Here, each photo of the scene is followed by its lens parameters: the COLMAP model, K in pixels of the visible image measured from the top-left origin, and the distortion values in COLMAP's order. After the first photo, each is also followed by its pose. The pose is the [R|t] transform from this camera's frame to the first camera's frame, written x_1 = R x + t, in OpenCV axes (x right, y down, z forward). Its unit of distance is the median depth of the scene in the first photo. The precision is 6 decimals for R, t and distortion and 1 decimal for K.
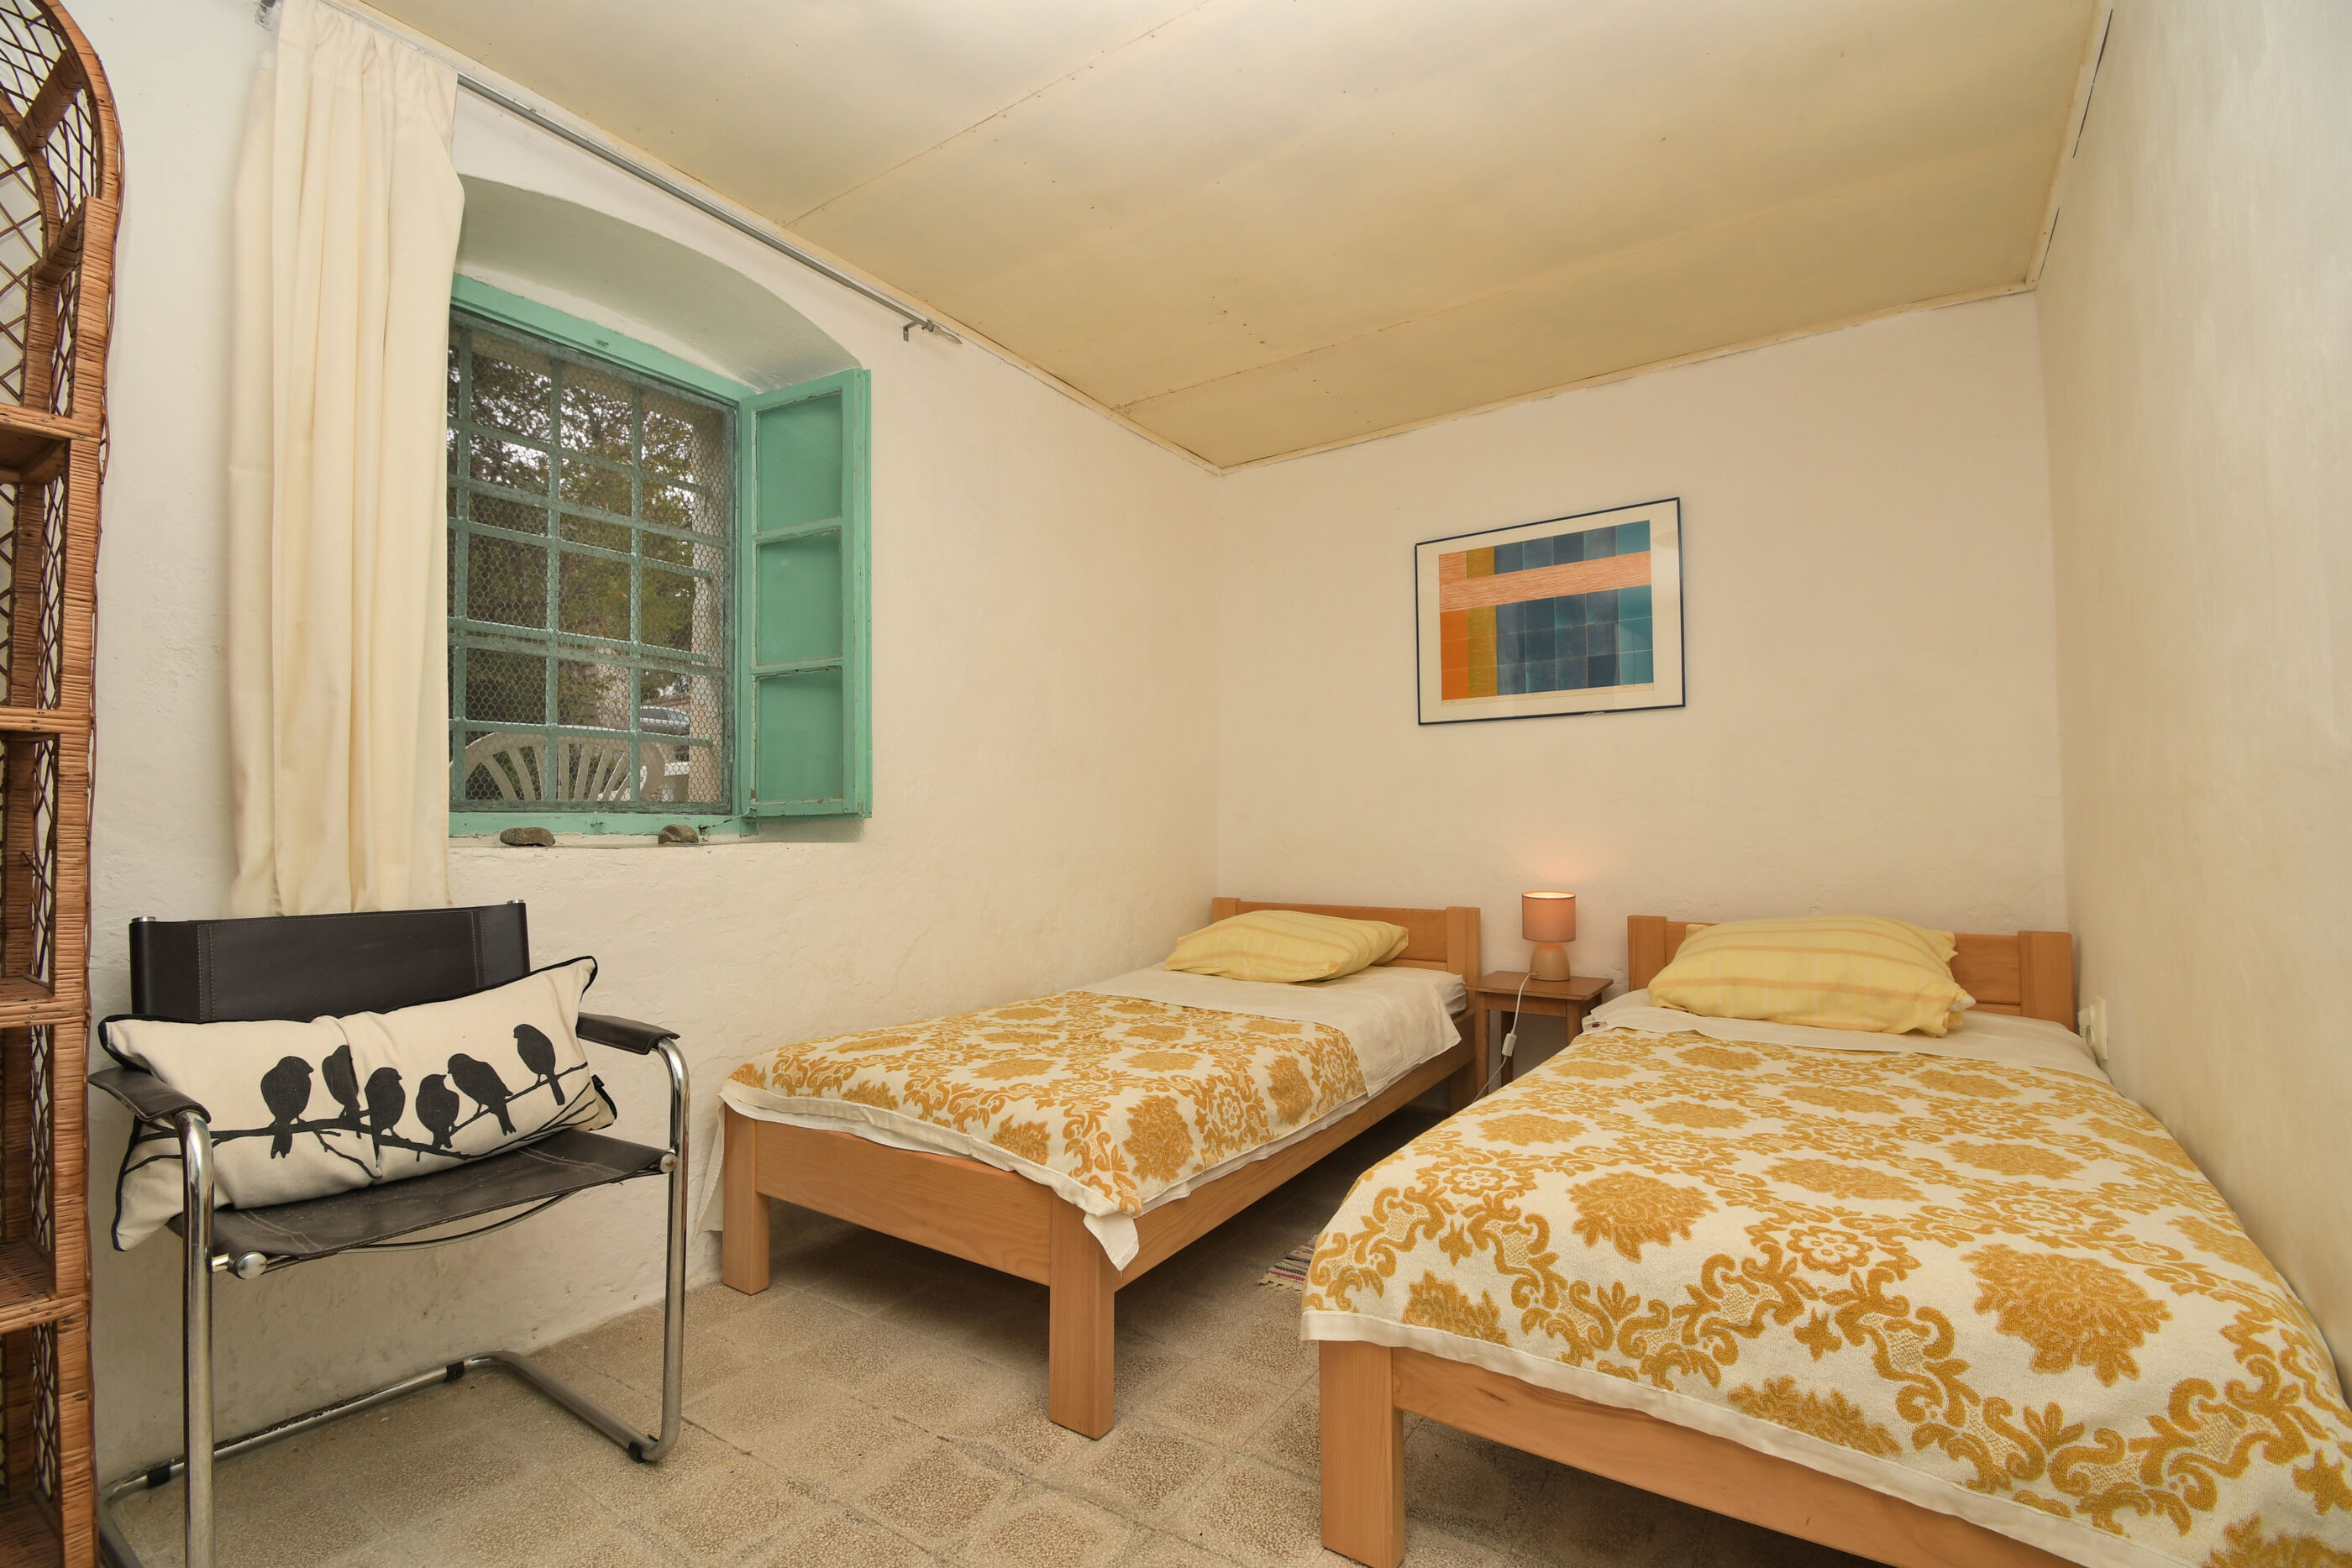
lens RADIAL K [[1031.1, 0, 1174.2], [0, 1031.1, 792.7], [0, 0, 1]] dist [0.014700, -0.021793]
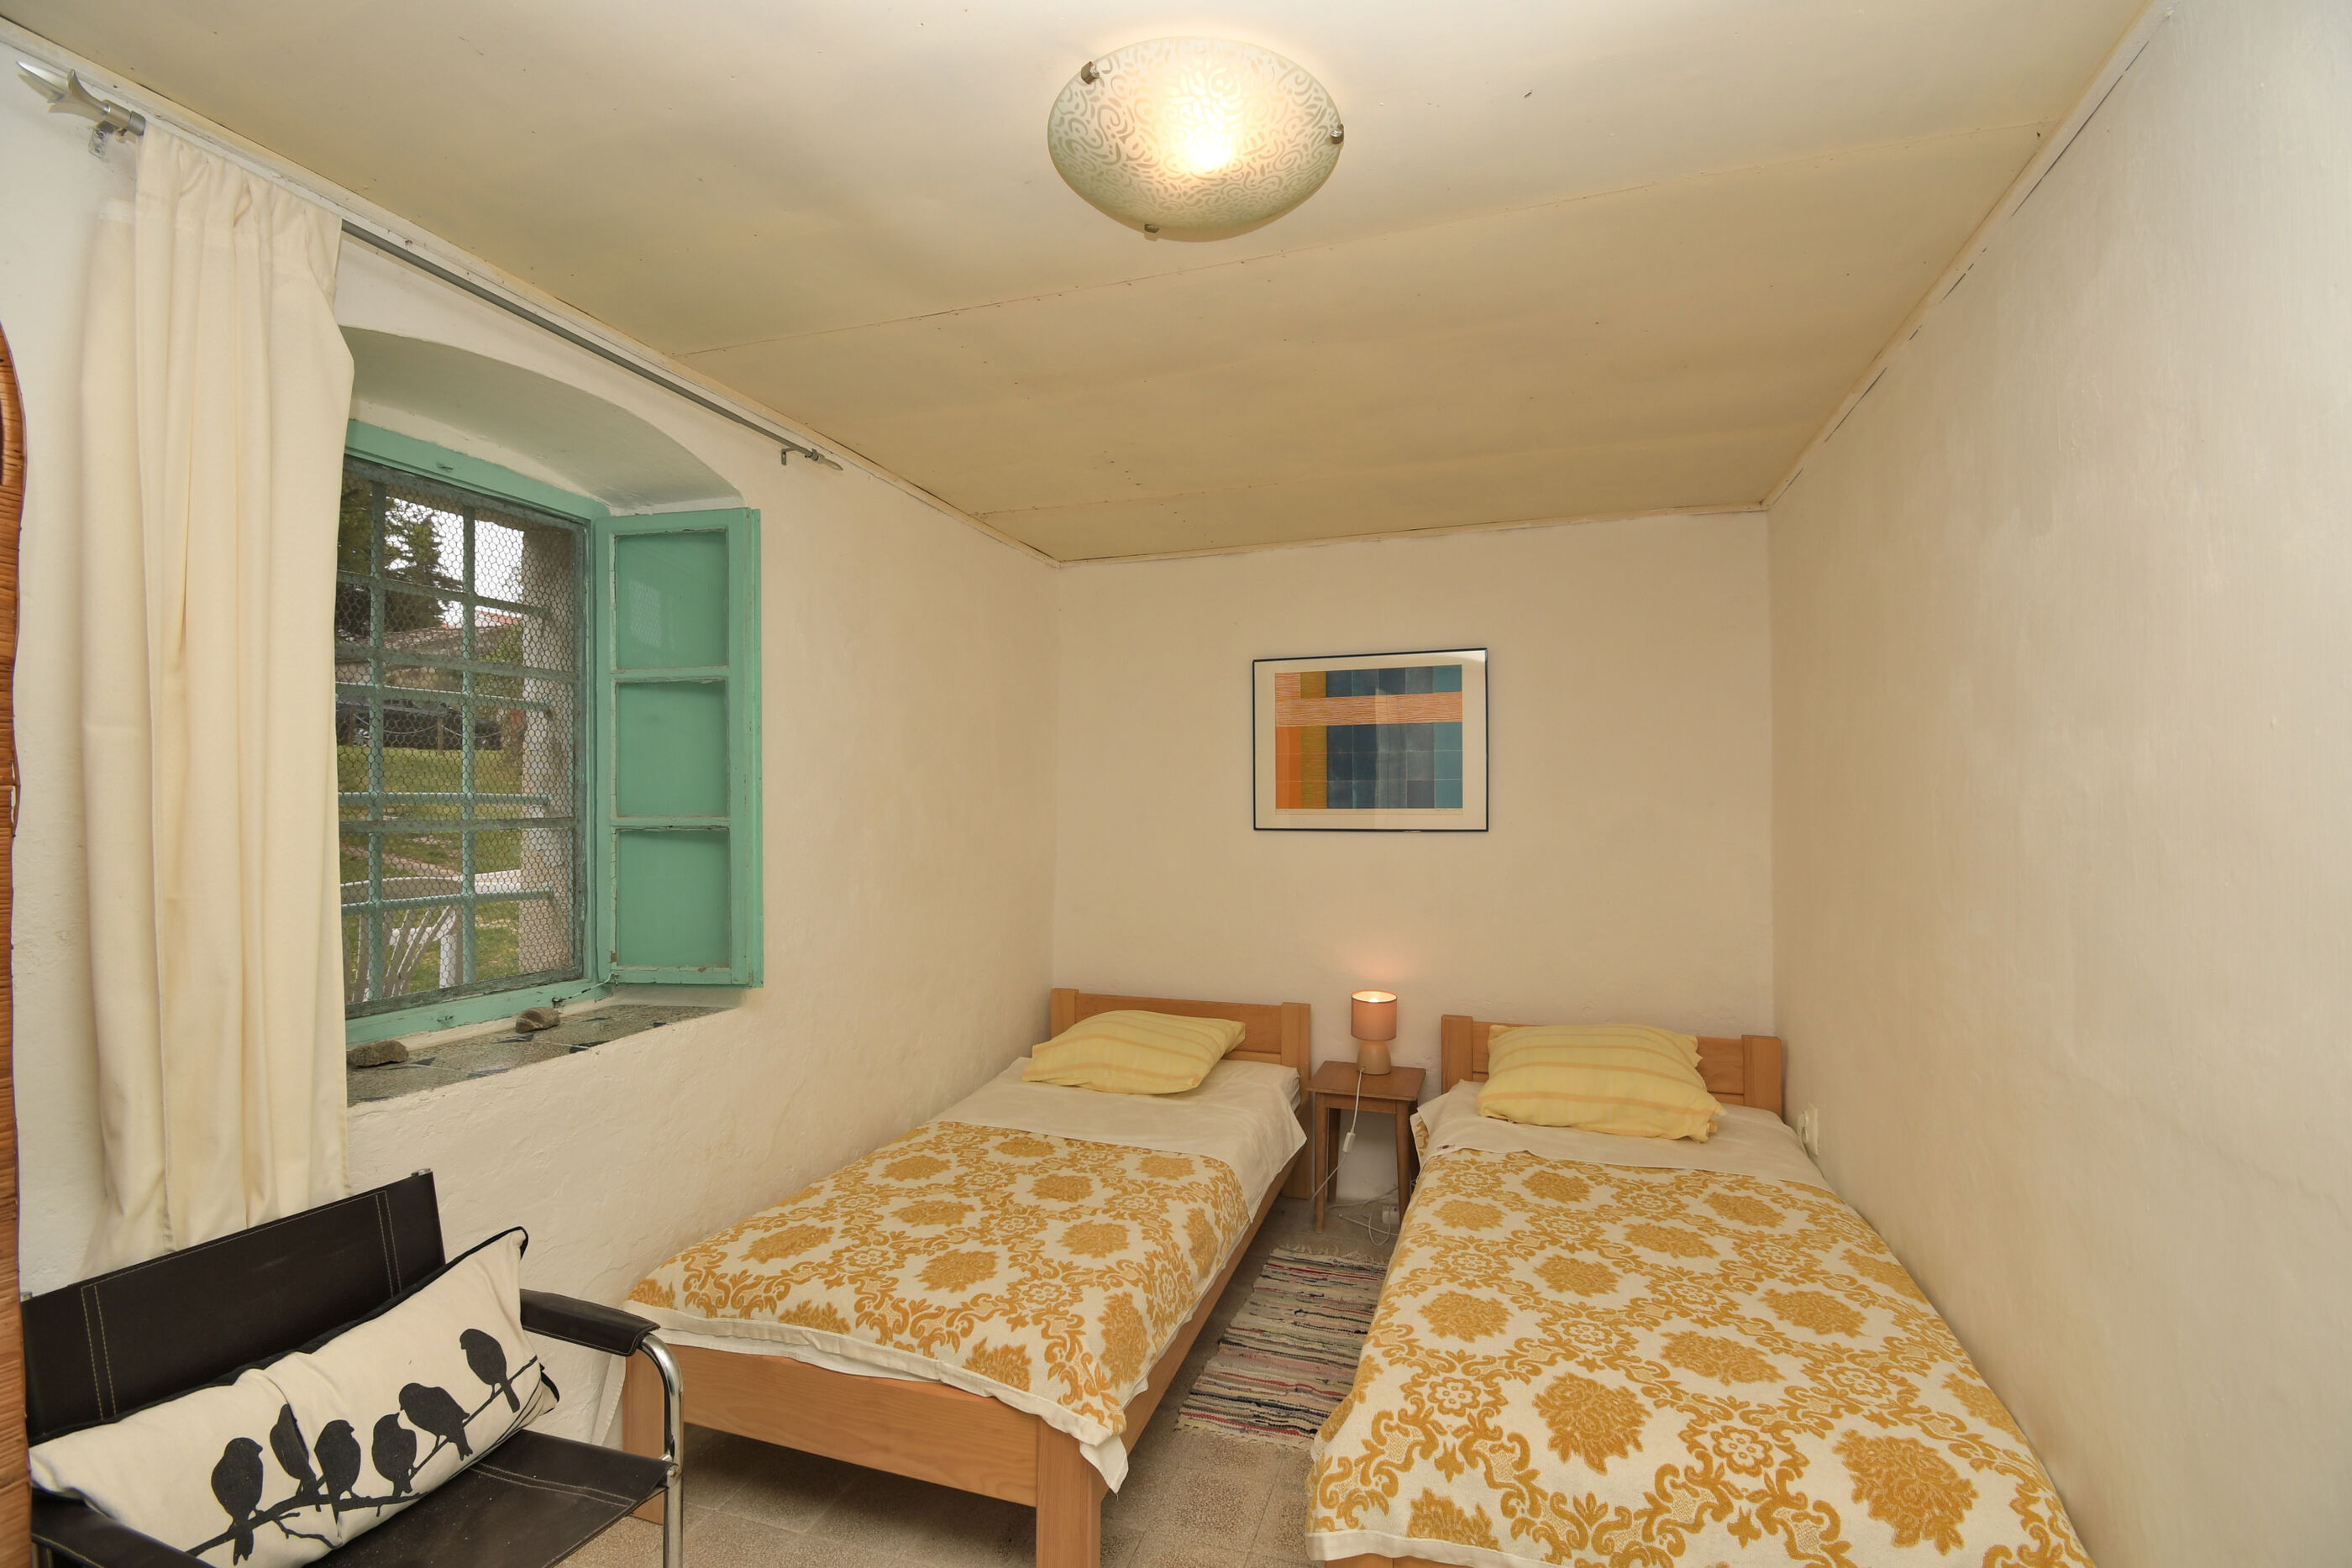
lens RADIAL K [[1031.1, 0, 1181.3], [0, 1031.1, 801.0], [0, 0, 1]] dist [0.014700, -0.021793]
pose [[0.964095, 0.008038, 0.265435, -0.240670], [-0.014502, 0.999644, 0.022403, -0.239200], [-0.265160, -0.025448, 0.963869, -0.022068]]
